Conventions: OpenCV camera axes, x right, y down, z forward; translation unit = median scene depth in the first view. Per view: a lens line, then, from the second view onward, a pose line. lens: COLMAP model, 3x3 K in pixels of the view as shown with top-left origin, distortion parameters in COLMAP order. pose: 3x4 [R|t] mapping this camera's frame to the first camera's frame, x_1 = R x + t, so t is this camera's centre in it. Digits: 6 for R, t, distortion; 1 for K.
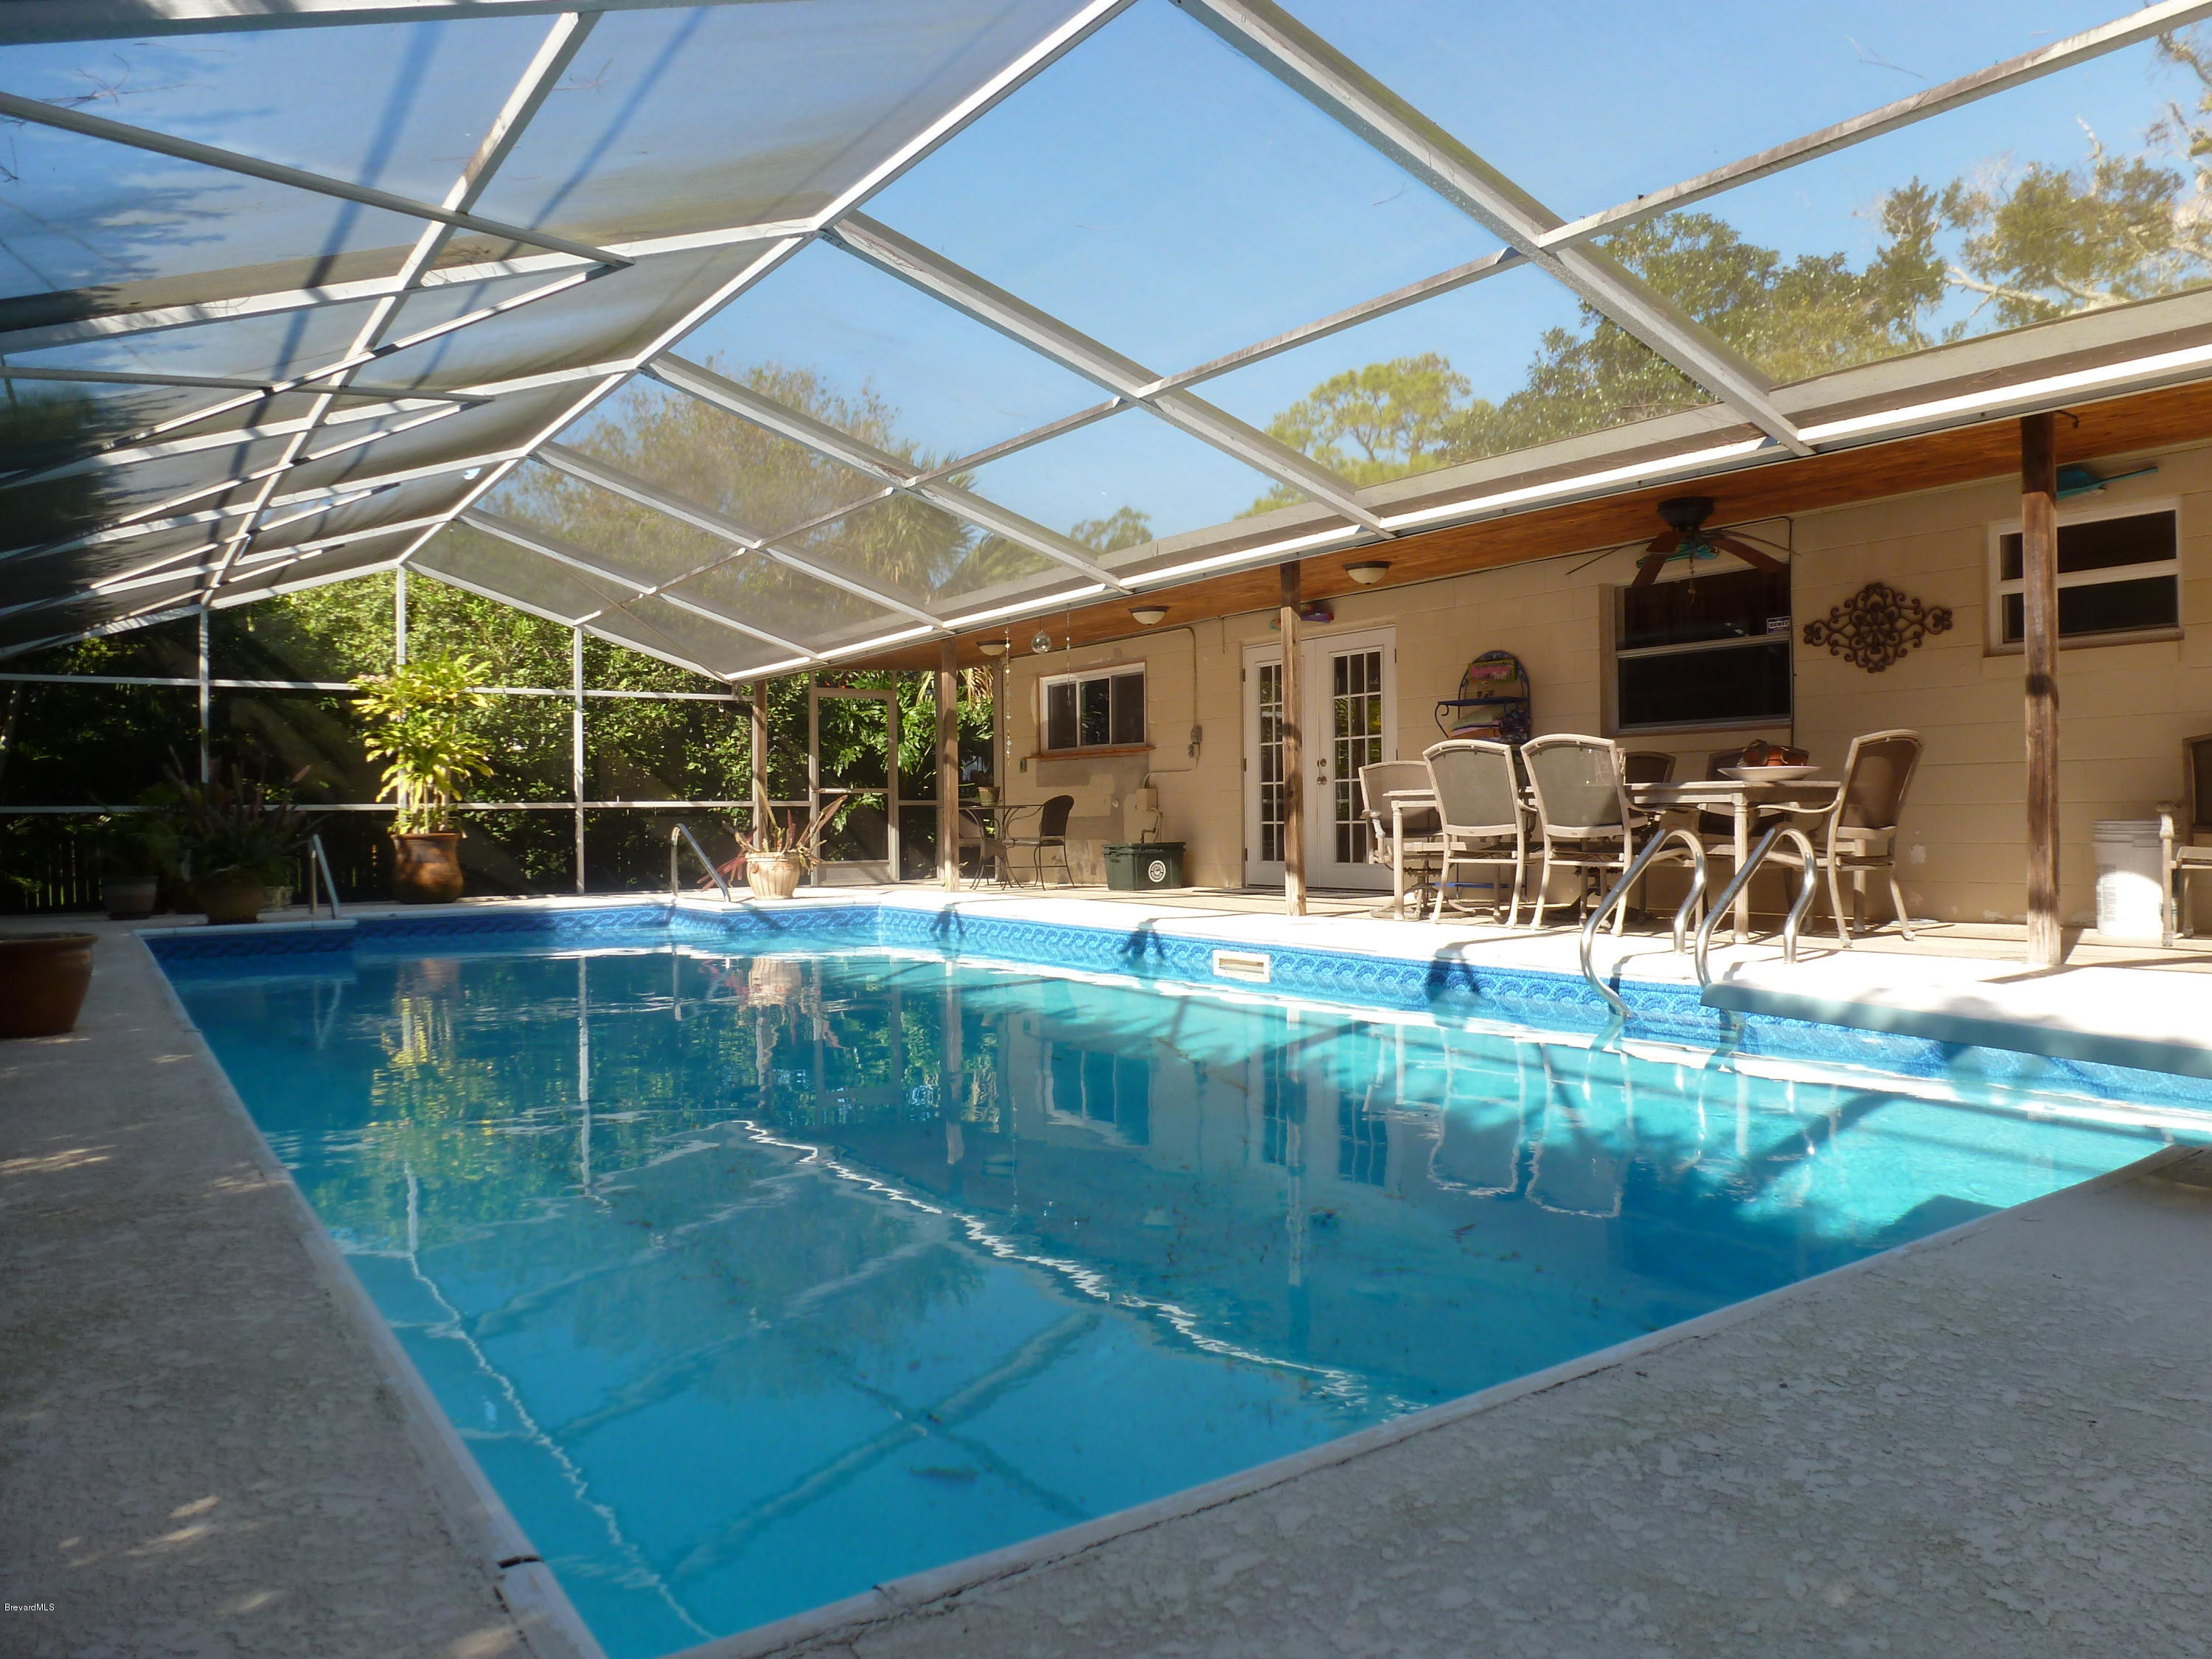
lens RADIAL K [[1587.6, 0, 1106.0], [0, 1587.6, 829.5], [0, 0, 1]] dist [-0.055252, 0.004327]
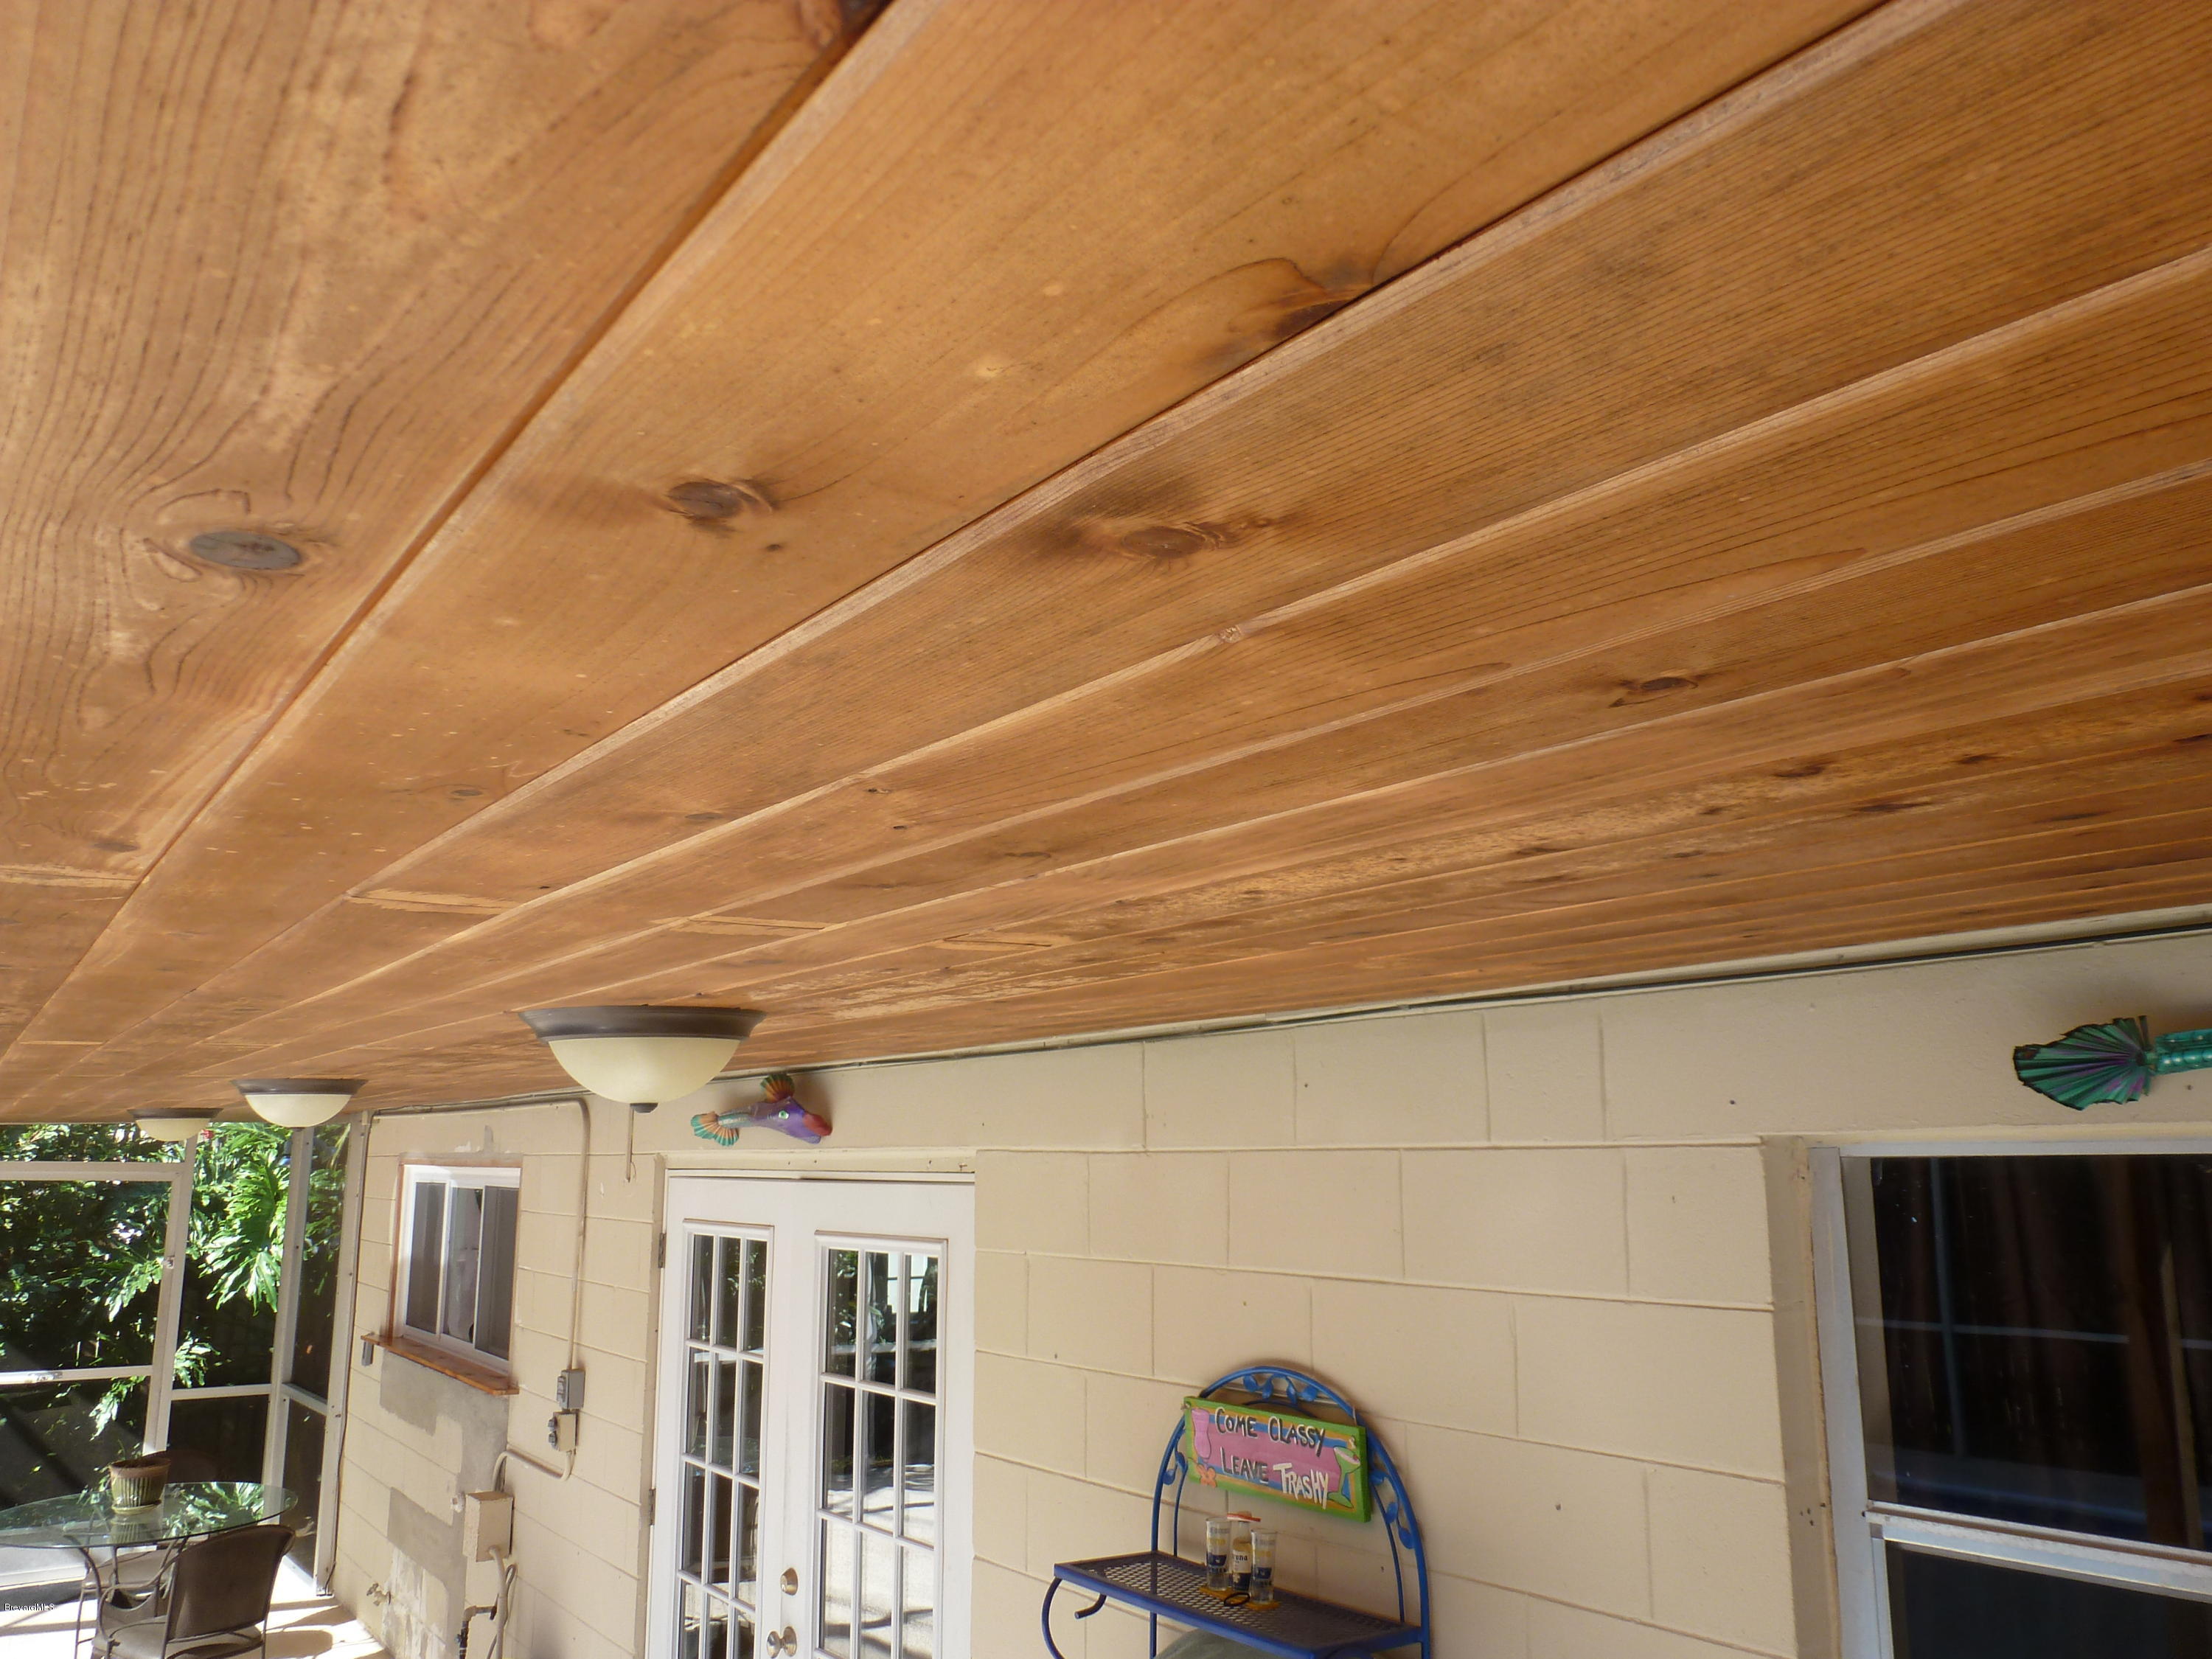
lens RADIAL K [[1587.6, 0, 1106.0], [0, 1587.6, 829.5], [0, 0, 1]] dist [-0.055252, 0.004327]
pose [[0.998448, 0.018879, 0.052391, 0.255721], [-0.007436, 0.977555, -0.210549, -0.176813], [-0.055190, 0.209832, 0.976179, 0.936579]]
